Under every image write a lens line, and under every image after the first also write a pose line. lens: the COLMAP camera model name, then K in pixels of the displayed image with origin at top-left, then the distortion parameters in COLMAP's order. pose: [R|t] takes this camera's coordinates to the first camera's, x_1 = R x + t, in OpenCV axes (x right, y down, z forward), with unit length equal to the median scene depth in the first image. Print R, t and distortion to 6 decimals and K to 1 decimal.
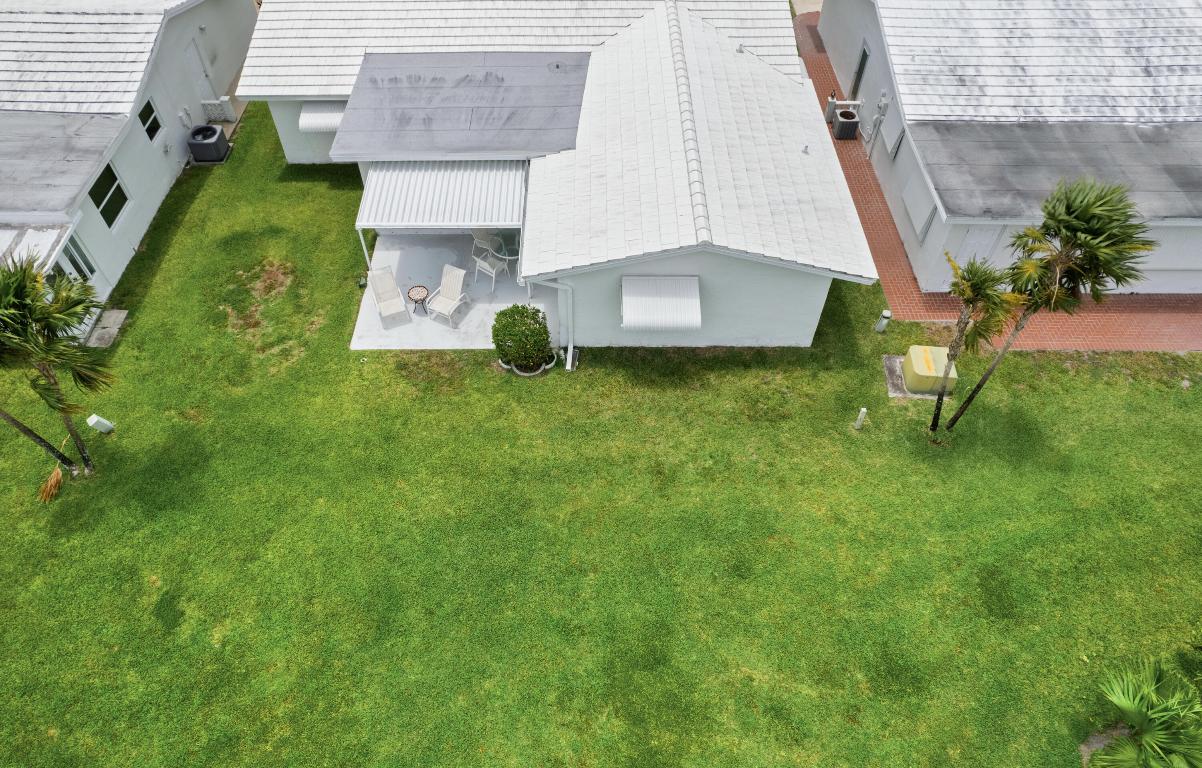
lens RADIAL K [[785.1, 0, 601.0], [0, 785.1, 384.0], [0, 0, 1]] dist [-0.065251, 0.057961]
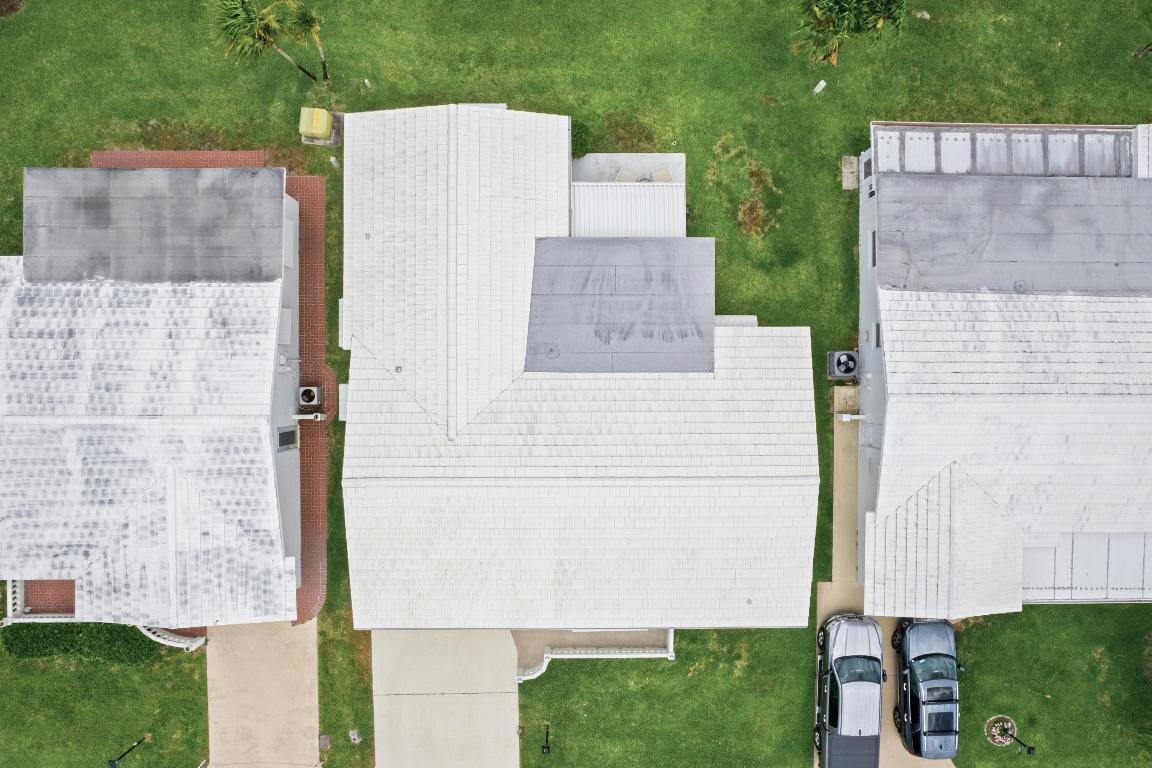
lens RADIAL K [[790.0, 0, 580.6], [0, 790.0, 384.9], [0, 0, 1]] dist [-0.045373, 0.008108]
pose [[-0.999740, -0.006339, -0.021919, -0.083193], [-0.008873, -0.777017, 0.629418, -1.375011], [-0.021021, 0.629448, 0.776758, 0.082827]]
